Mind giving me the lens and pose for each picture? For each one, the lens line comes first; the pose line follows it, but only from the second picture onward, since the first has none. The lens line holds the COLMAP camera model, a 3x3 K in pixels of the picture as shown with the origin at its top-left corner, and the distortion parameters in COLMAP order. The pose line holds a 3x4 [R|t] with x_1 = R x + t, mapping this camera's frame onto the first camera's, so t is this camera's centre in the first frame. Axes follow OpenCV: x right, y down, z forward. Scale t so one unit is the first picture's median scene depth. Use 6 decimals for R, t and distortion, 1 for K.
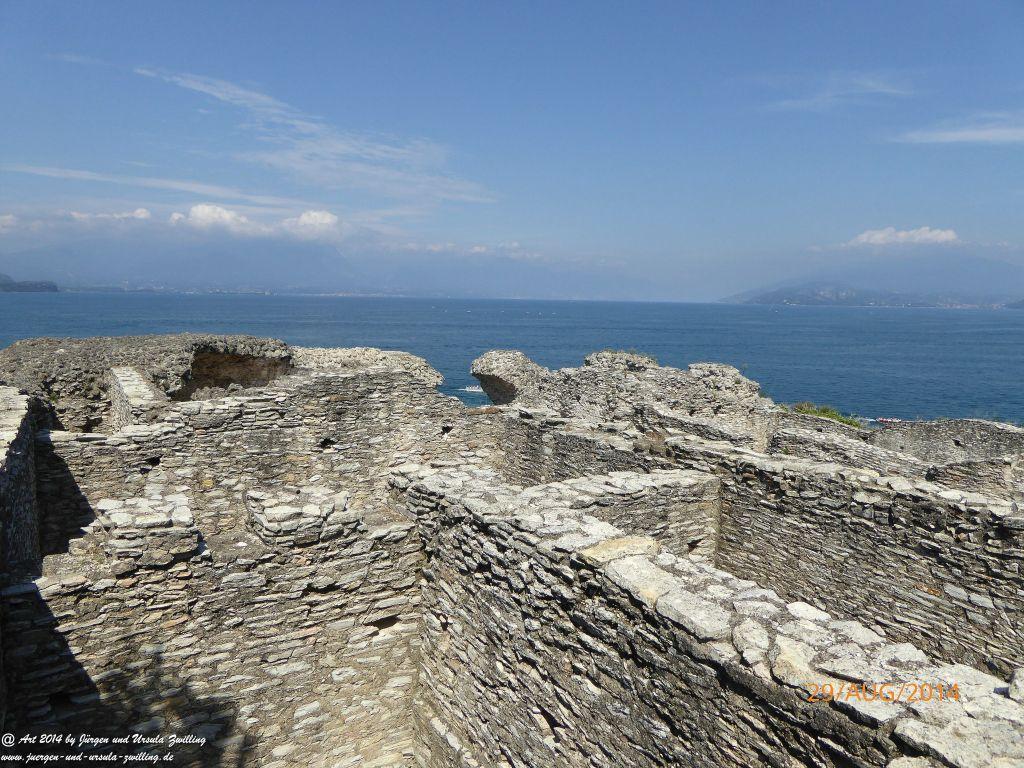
lens RADIAL K [[725.3, 0, 518.1], [0, 725.3, 415.0], [0, 0, 1]] dist [-0.024817, 0.007142]
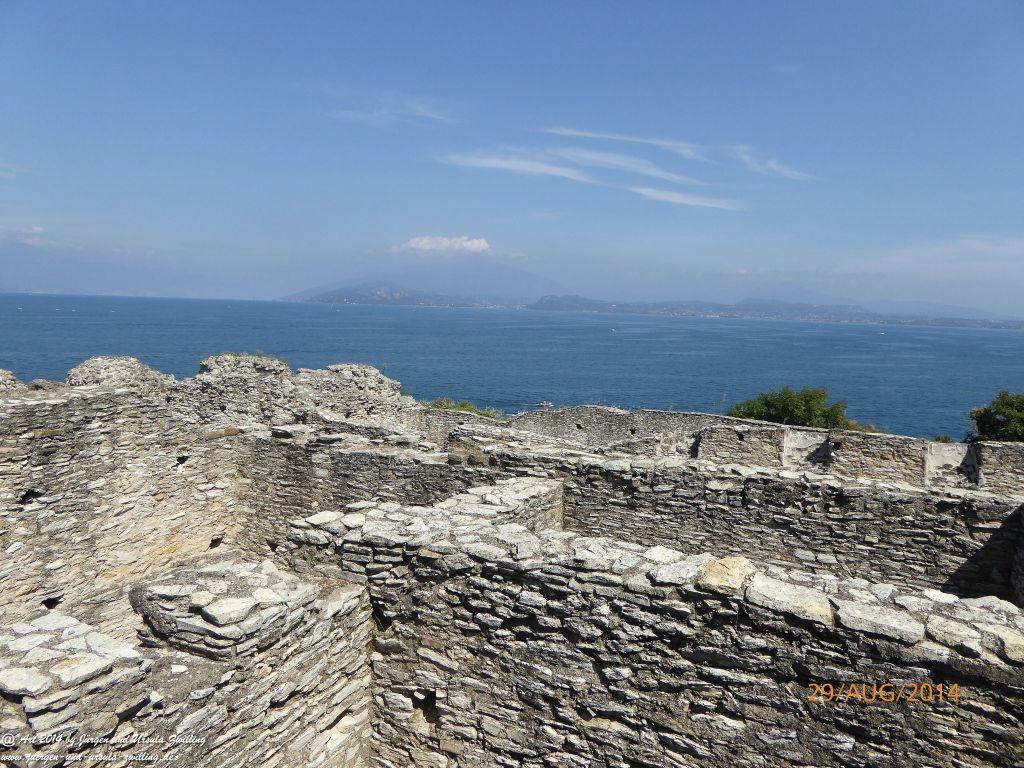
lens RADIAL K [[725.3, 0, 513.0], [0, 725.3, 385.6], [0, 0, 1]] dist [-0.024817, 0.007142]
pose [[0.837832, -0.046932, 0.543908, -0.101526], [0.067351, 0.997573, -0.017671, -0.010956], [-0.541758, 0.051438, 0.838959, 0.053888]]
